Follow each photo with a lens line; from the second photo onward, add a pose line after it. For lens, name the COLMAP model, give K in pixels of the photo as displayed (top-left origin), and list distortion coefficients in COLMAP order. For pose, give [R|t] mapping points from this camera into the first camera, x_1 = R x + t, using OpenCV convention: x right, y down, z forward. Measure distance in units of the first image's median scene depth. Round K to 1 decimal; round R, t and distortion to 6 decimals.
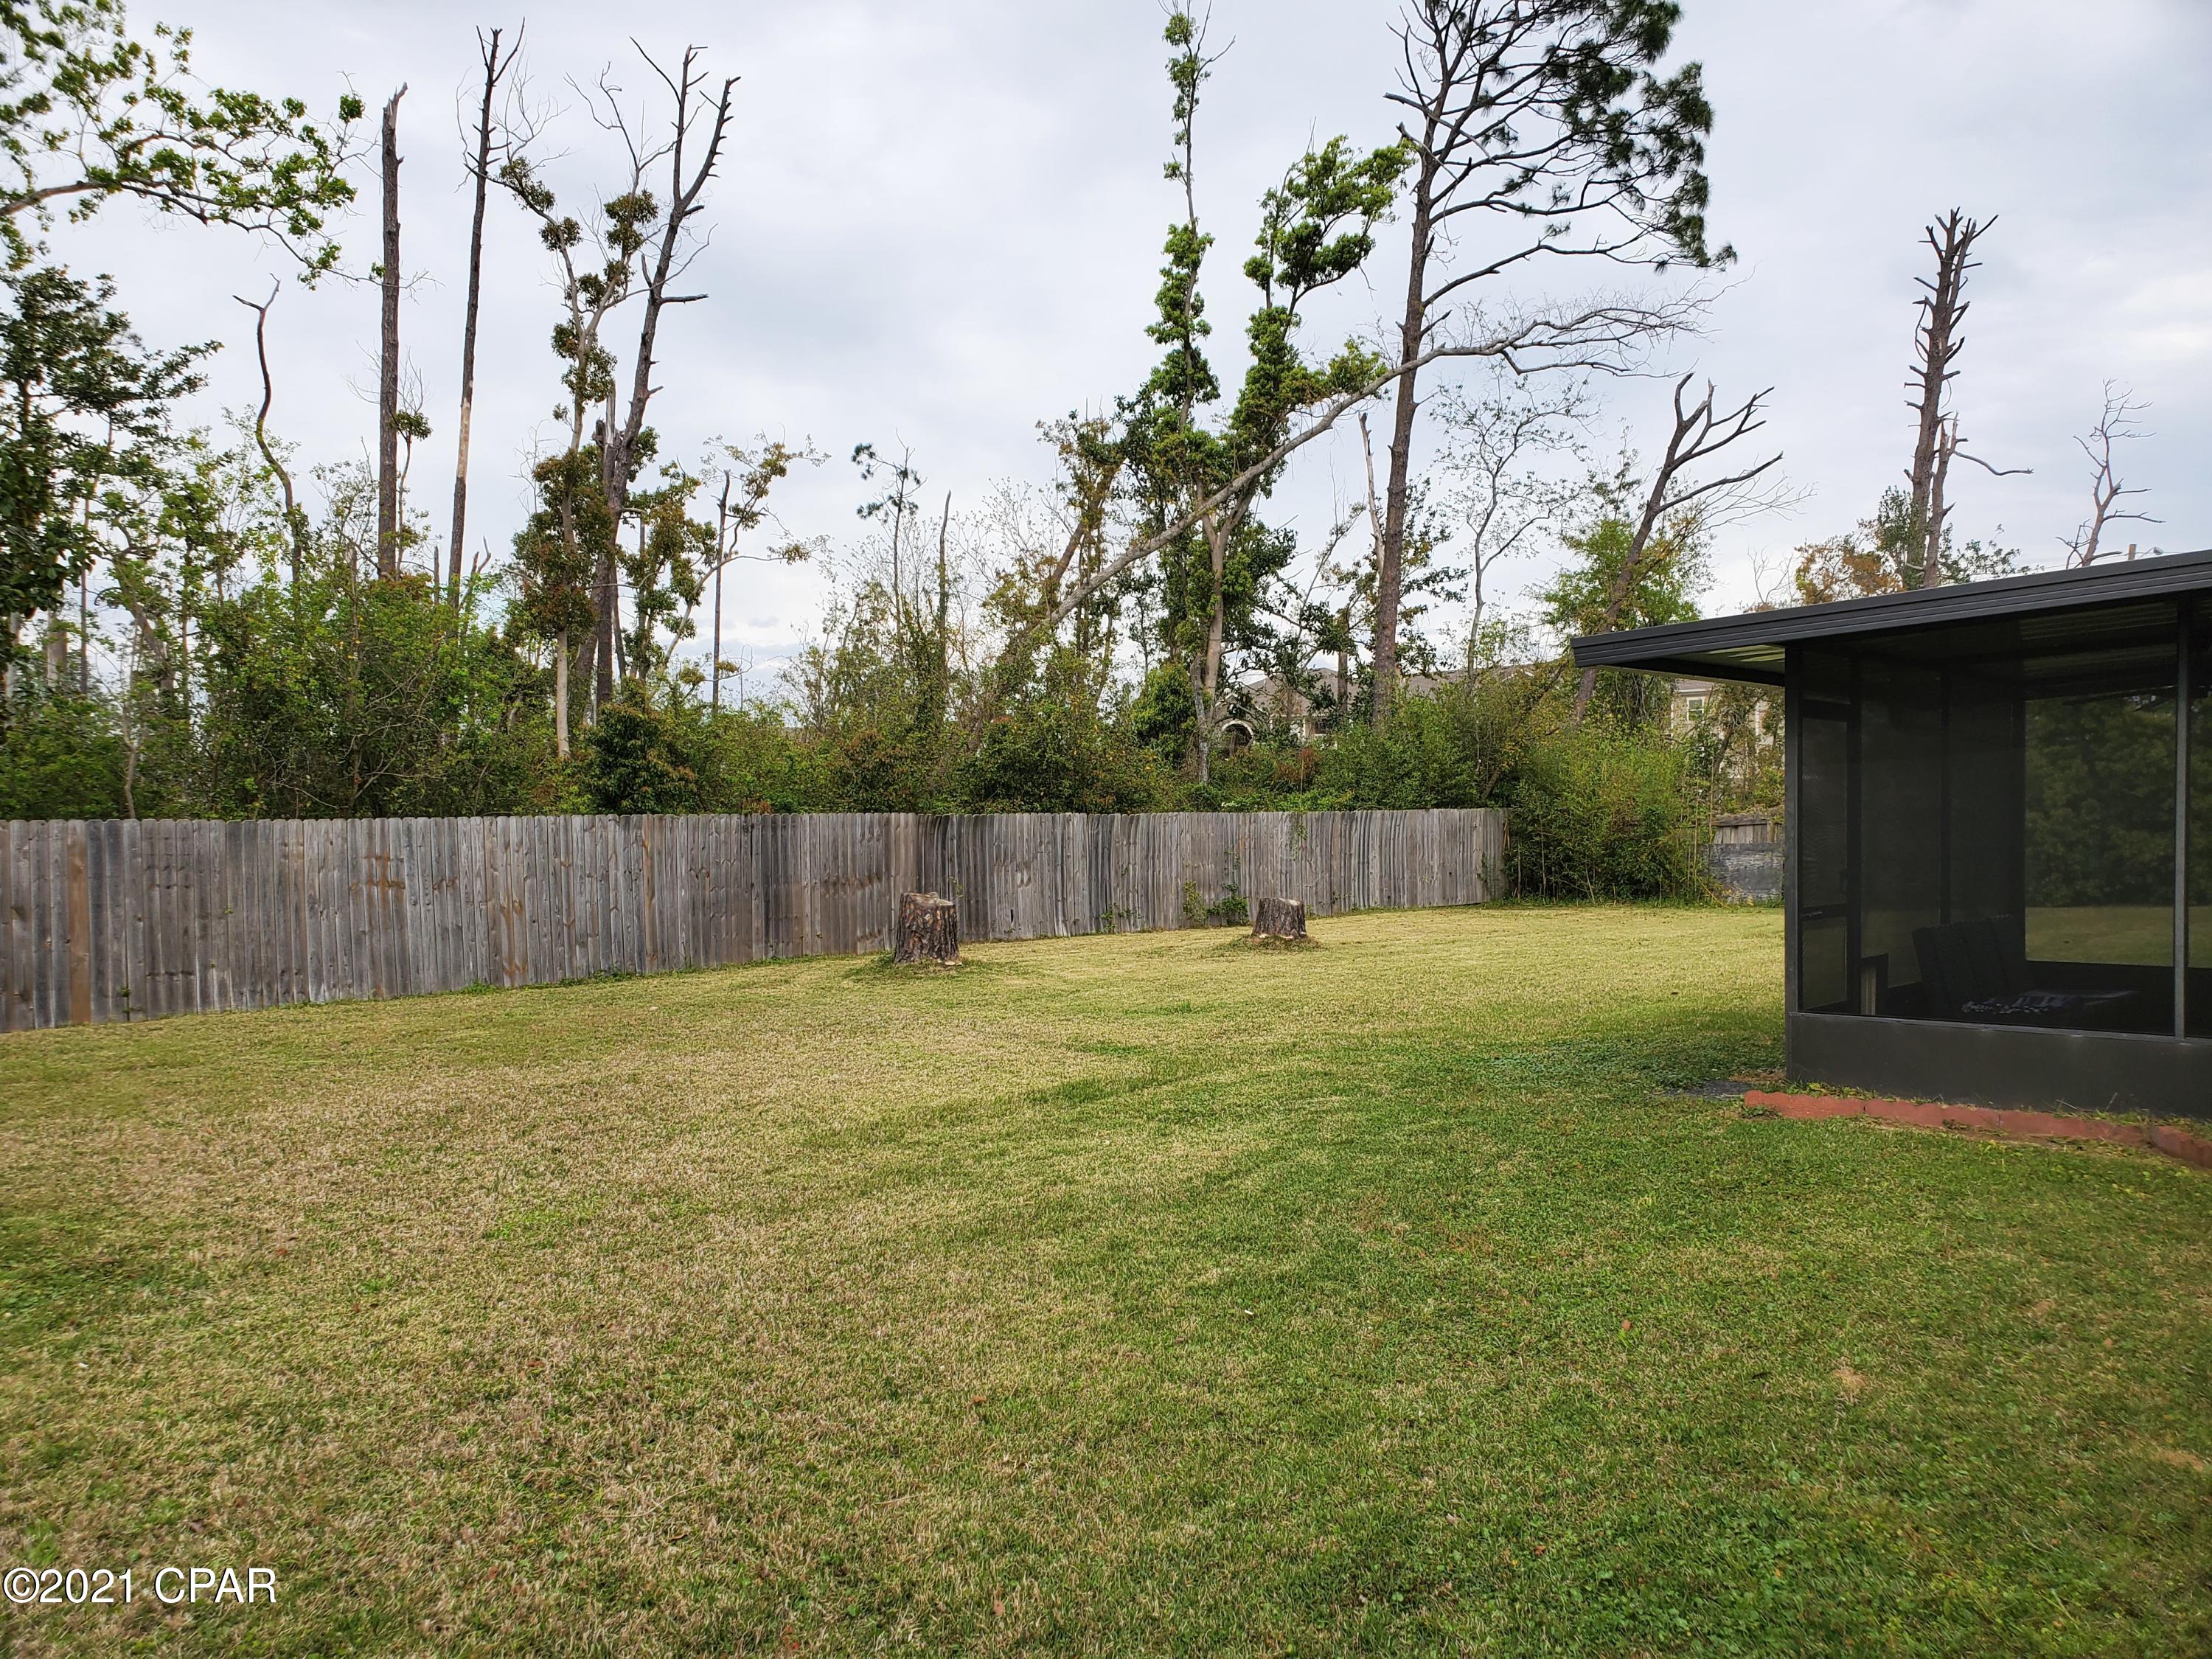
lens RADIAL K [[1718.3, 0, 1119.5], [0, 1718.3, 836.7], [0, 0, 1]] dist [0.062855, -0.046234]
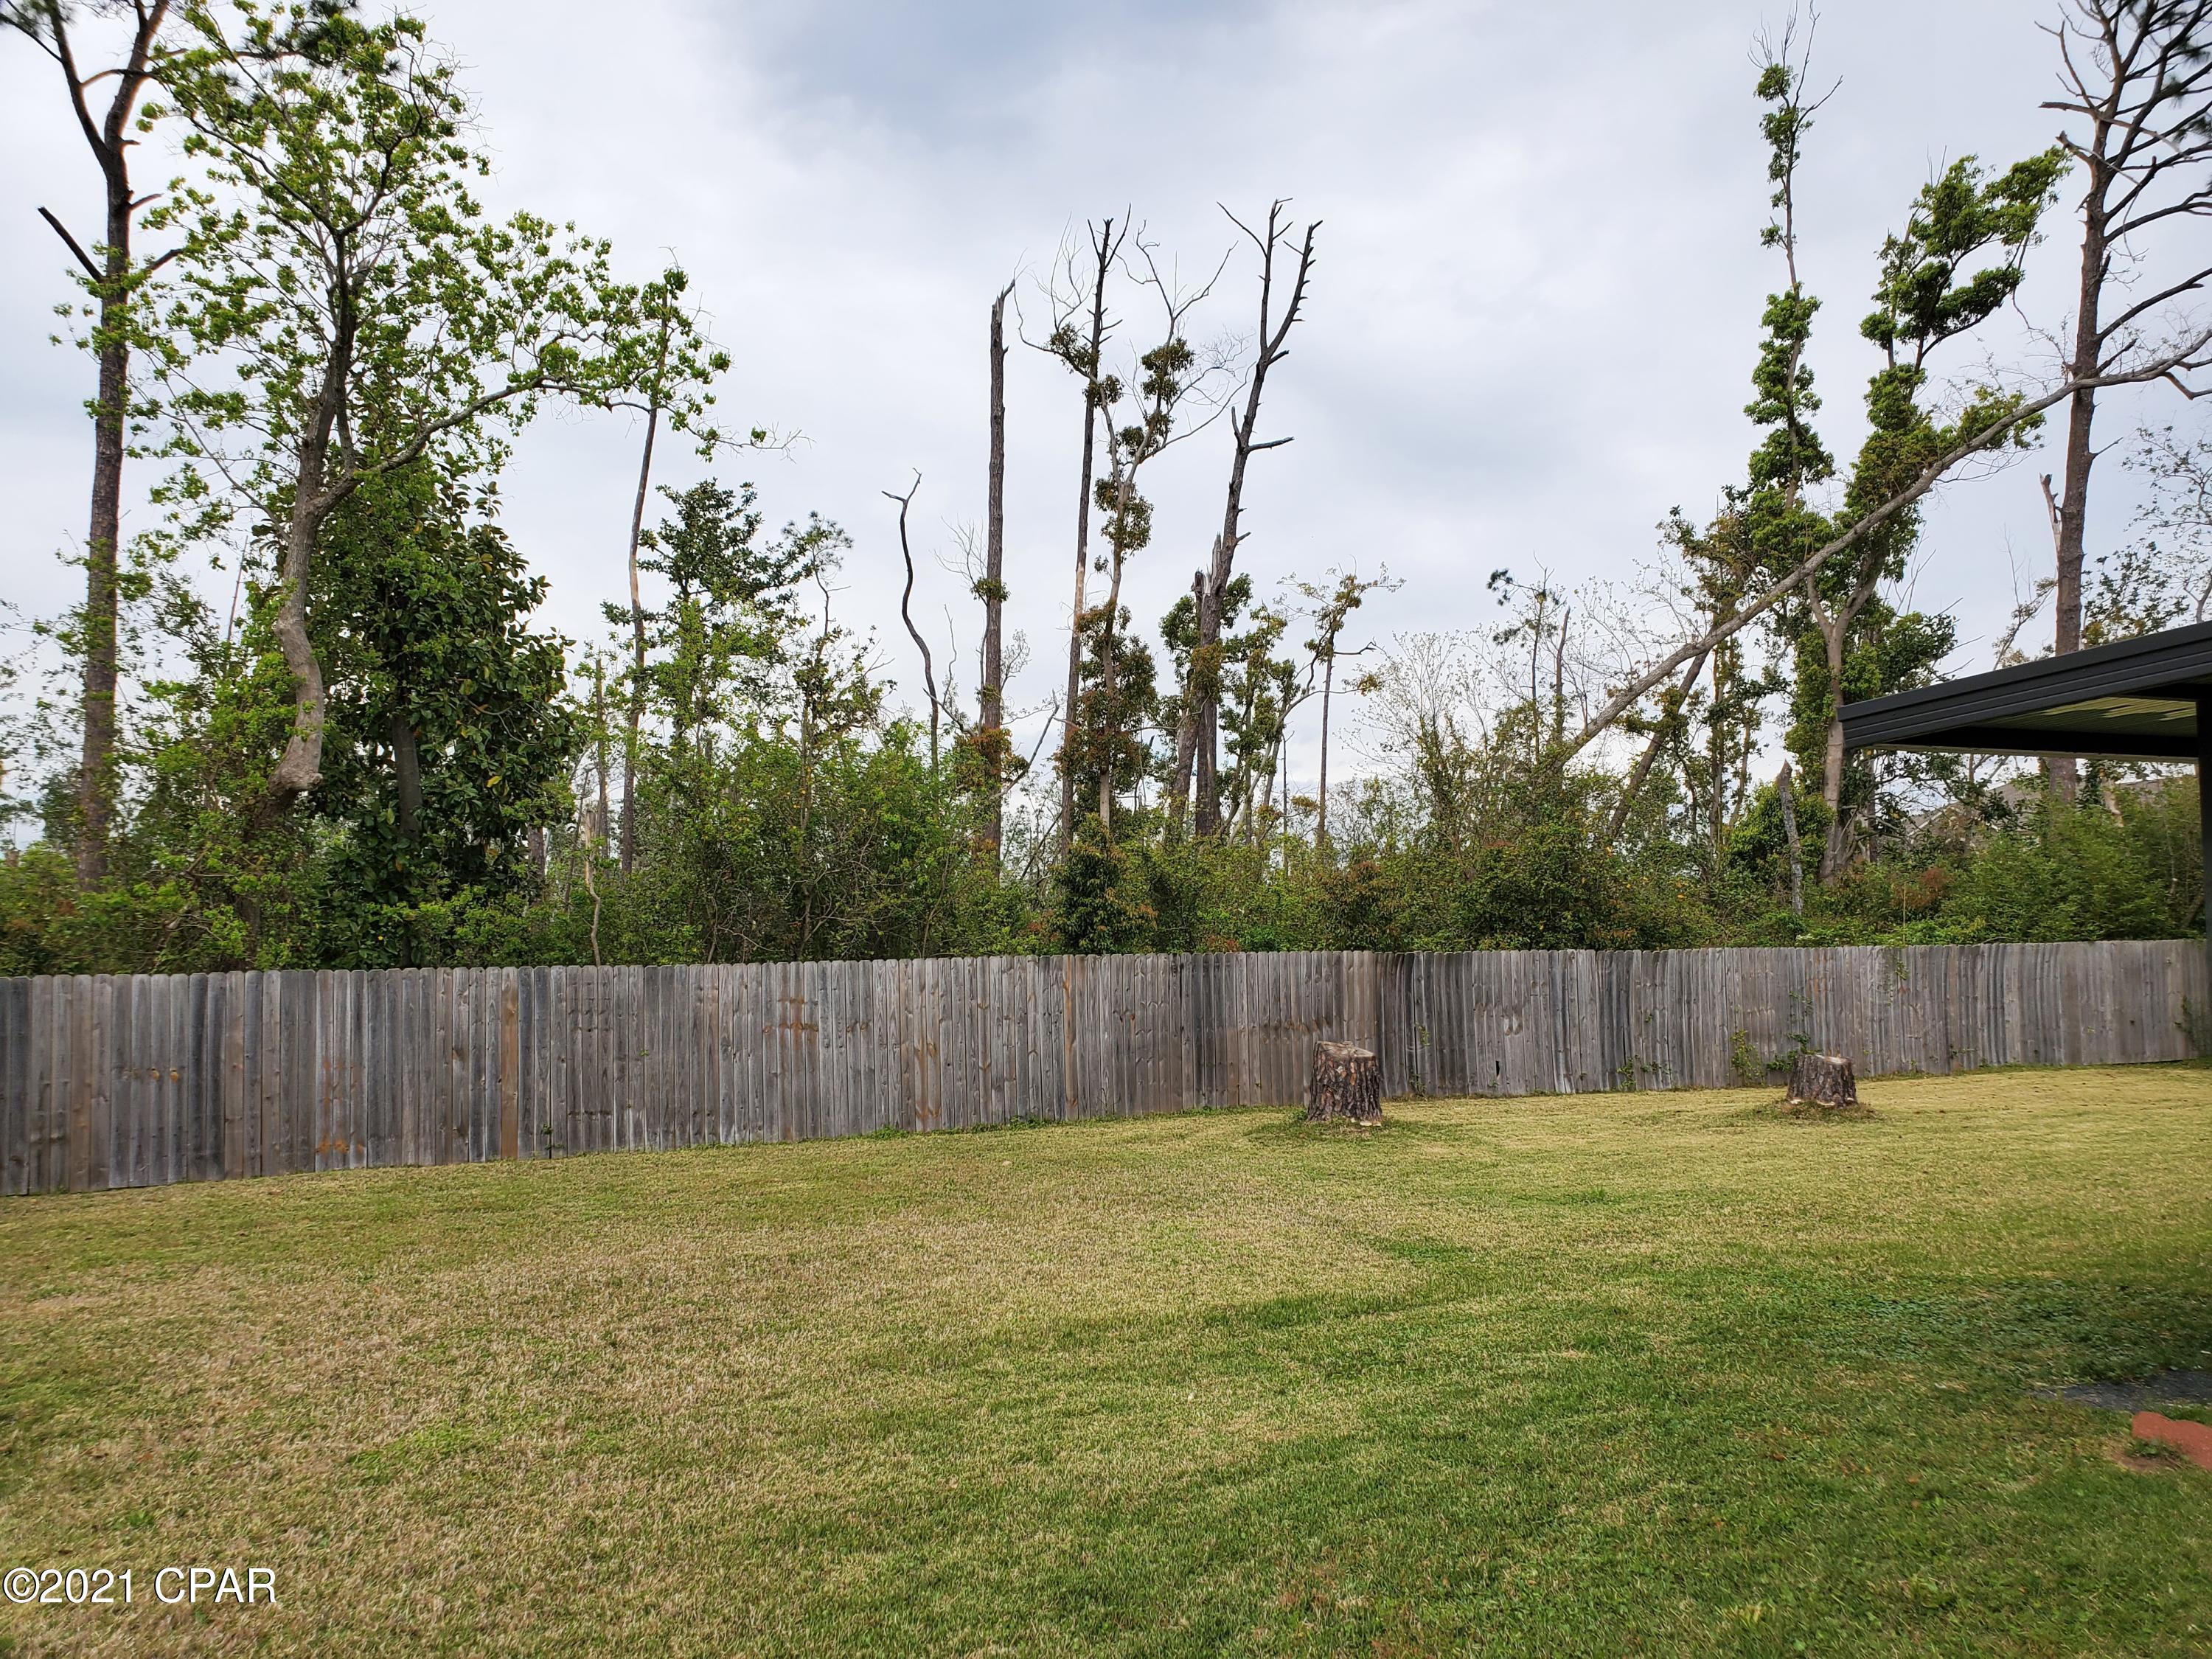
lens RADIAL K [[1718.3, 0, 1116.9], [0, 1718.3, 843.4], [0, 0, 1]] dist [0.062855, -0.046234]
pose [[0.922304, -0.030292, -0.385277, 0.074396], [0.002138, 0.997308, -0.073294, -0.002945], [0.386460, 0.066776, 0.919886, 0.073069]]
